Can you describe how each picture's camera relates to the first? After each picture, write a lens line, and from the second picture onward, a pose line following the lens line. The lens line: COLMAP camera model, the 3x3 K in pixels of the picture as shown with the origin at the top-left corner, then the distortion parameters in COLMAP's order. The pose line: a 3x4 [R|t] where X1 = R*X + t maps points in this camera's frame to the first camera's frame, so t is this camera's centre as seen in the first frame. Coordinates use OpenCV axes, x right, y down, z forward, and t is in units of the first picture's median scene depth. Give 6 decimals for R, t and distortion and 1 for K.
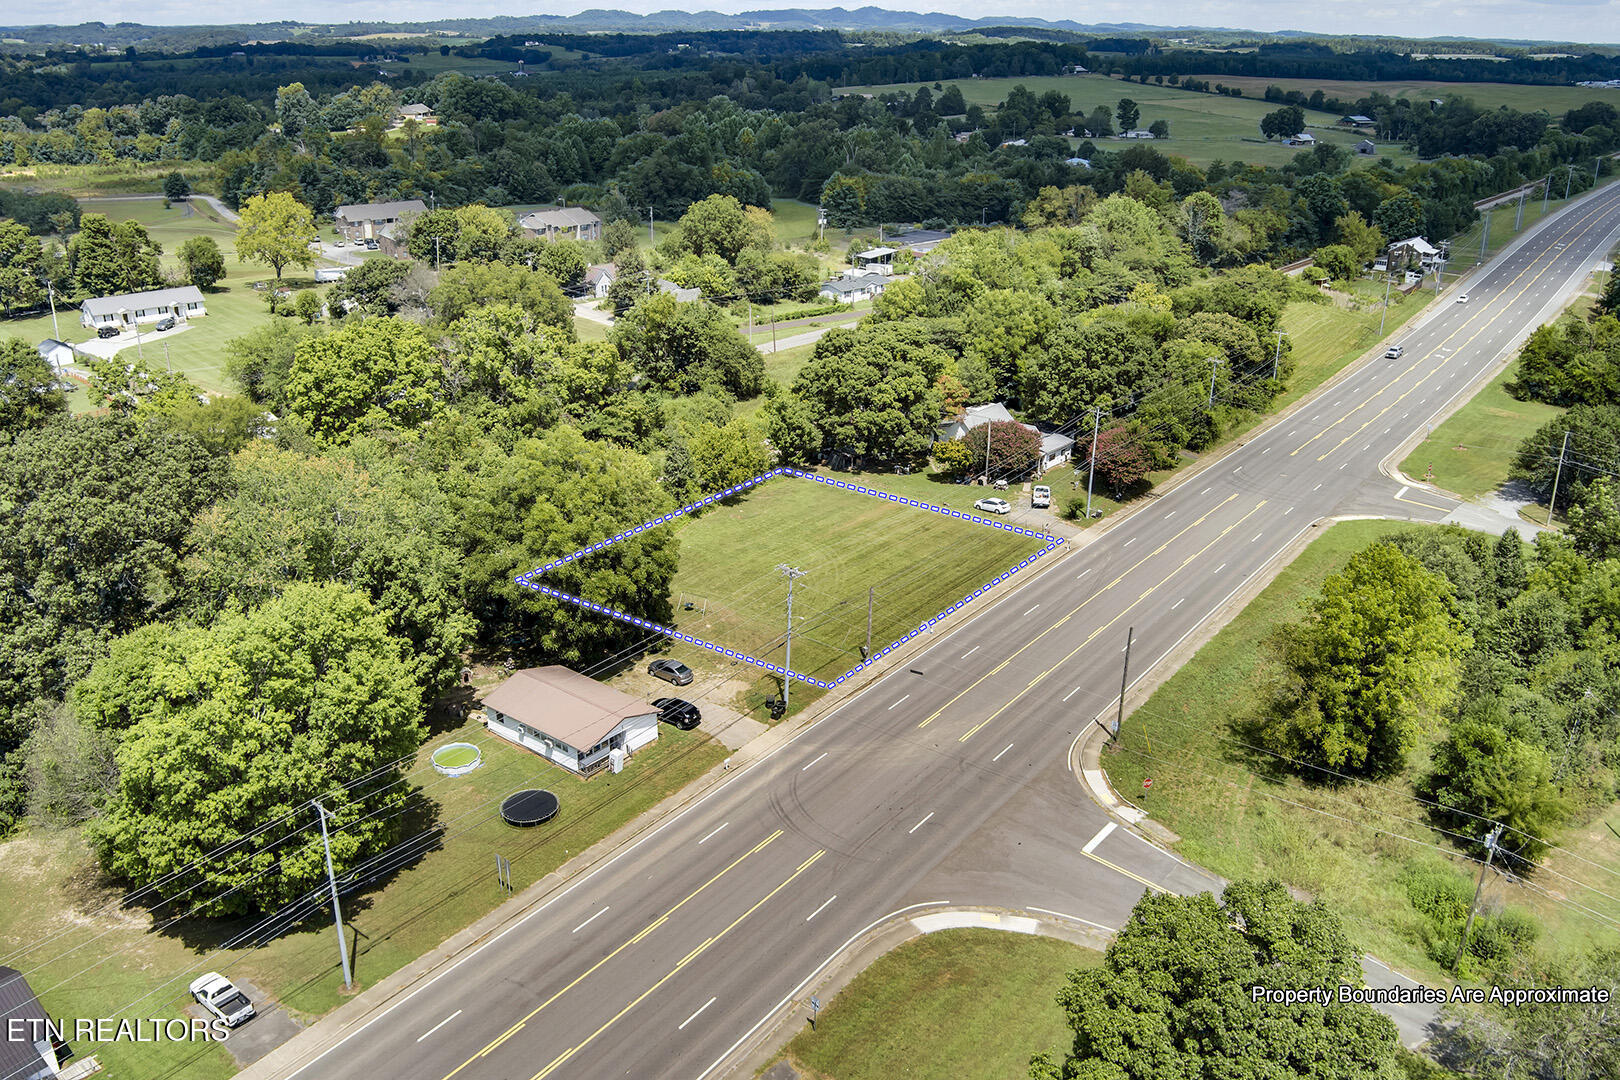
lens RADIAL K [[1315.9, 0, 804.1], [0, 1315.9, 541.4], [0, 0, 1]] dist [-0.084855, 0.038523]
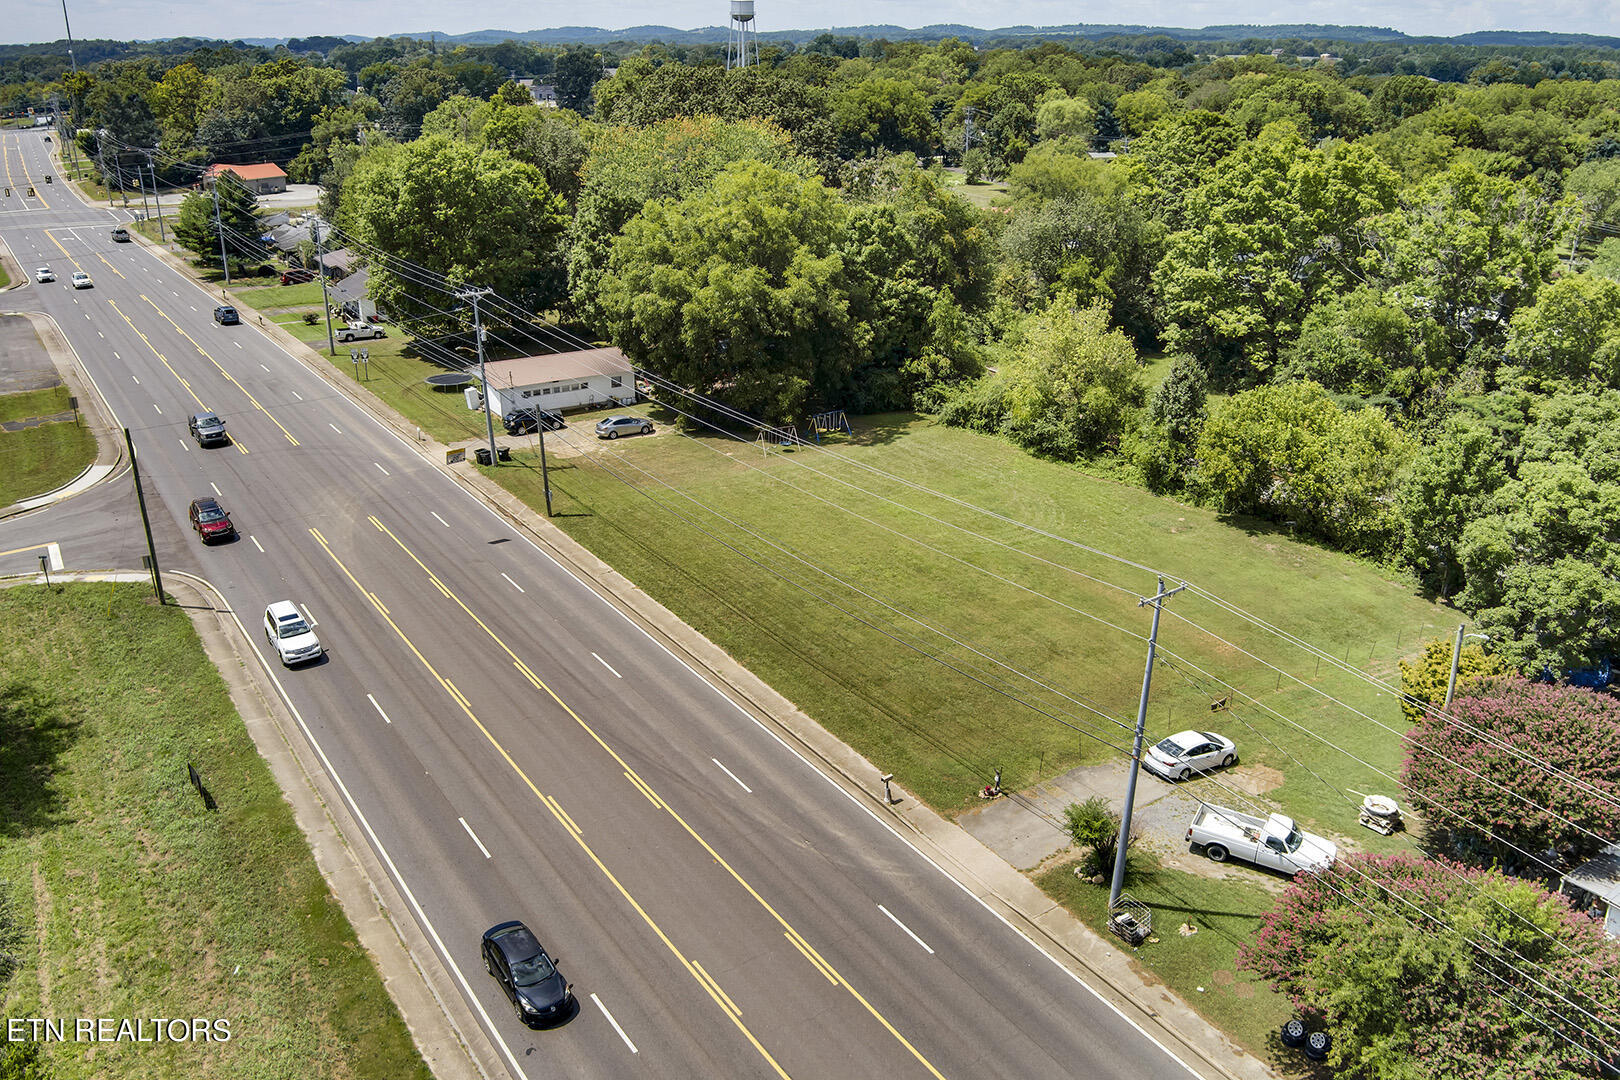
lens RADIAL K [[1315.9, 0, 804.1], [0, 1315.9, 541.4], [0, 0, 1]] dist [-0.084855, 0.038523]
pose [[-0.338151, 0.327045, -0.882437, 0.438092], [-0.356650, 0.823196, 0.441758, -0.180272], [0.870893, 0.464102, -0.161724, 0.852040]]
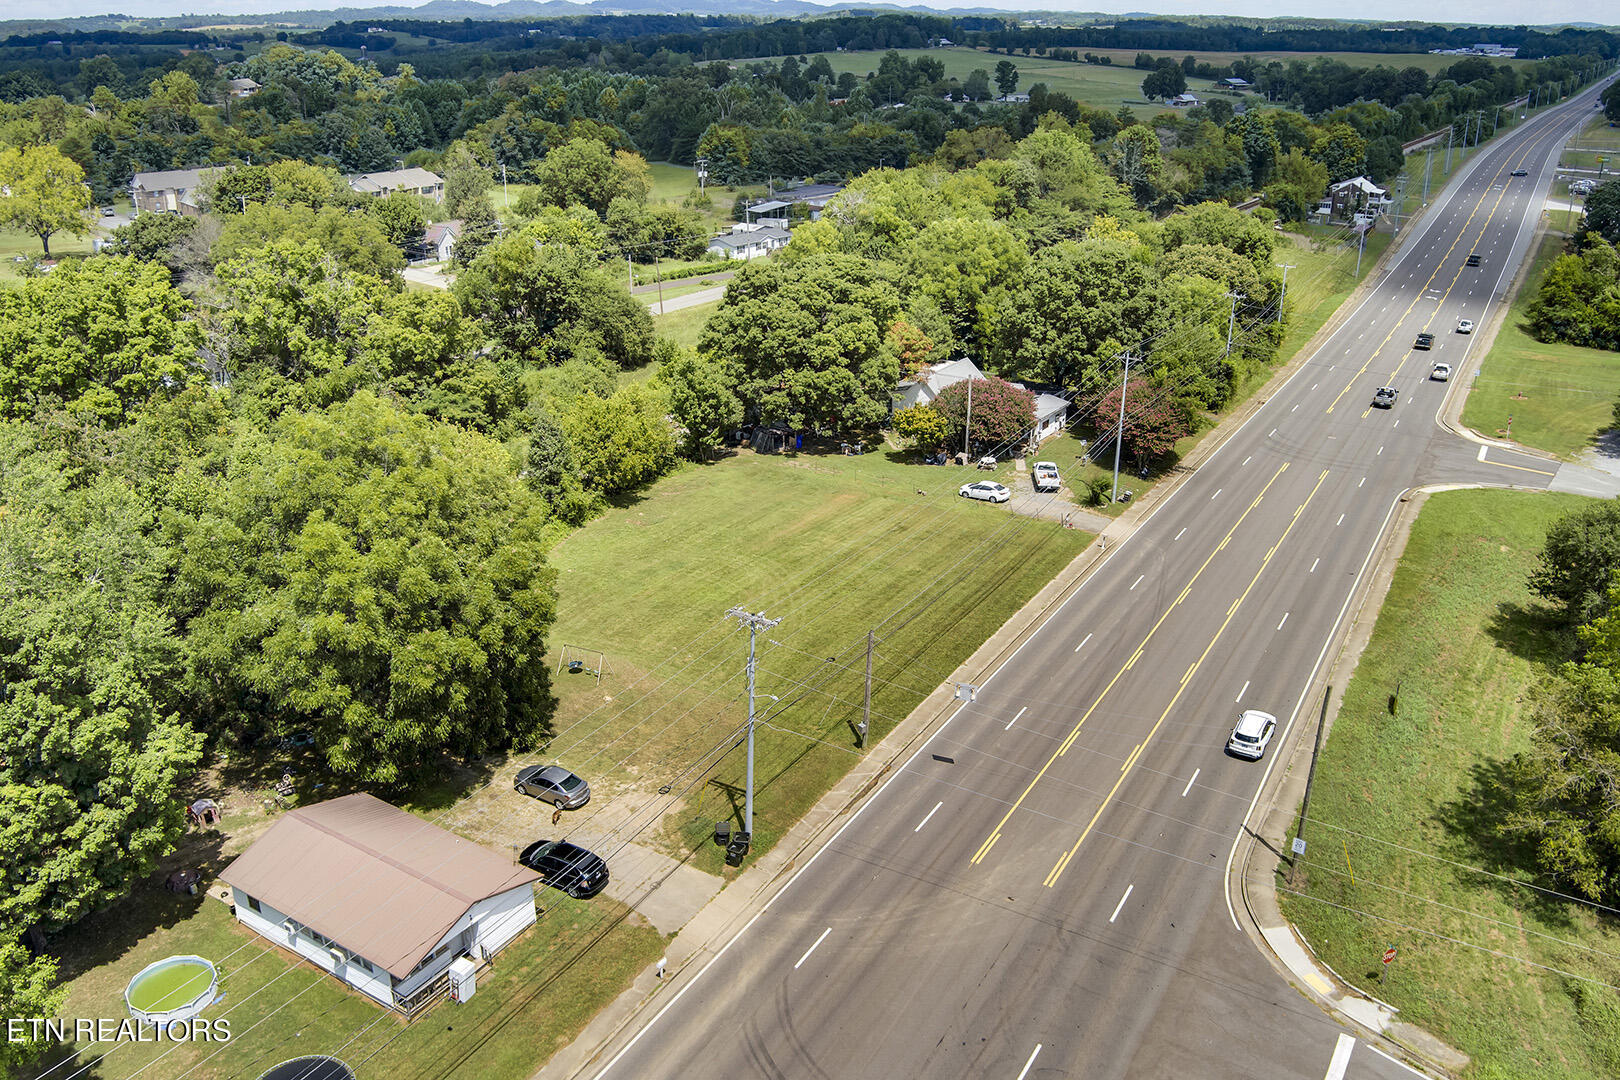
lens RADIAL K [[1315.9, 0, 804.1], [0, 1315.9, 541.4], [0, 0, 1]] dist [-0.084855, 0.038523]
pose [[0.994476, -0.045755, 0.094468, -0.024809], [0.045088, 0.998941, 0.009179, -0.009804], [-0.094788, -0.004869, 0.995486, 0.254916]]
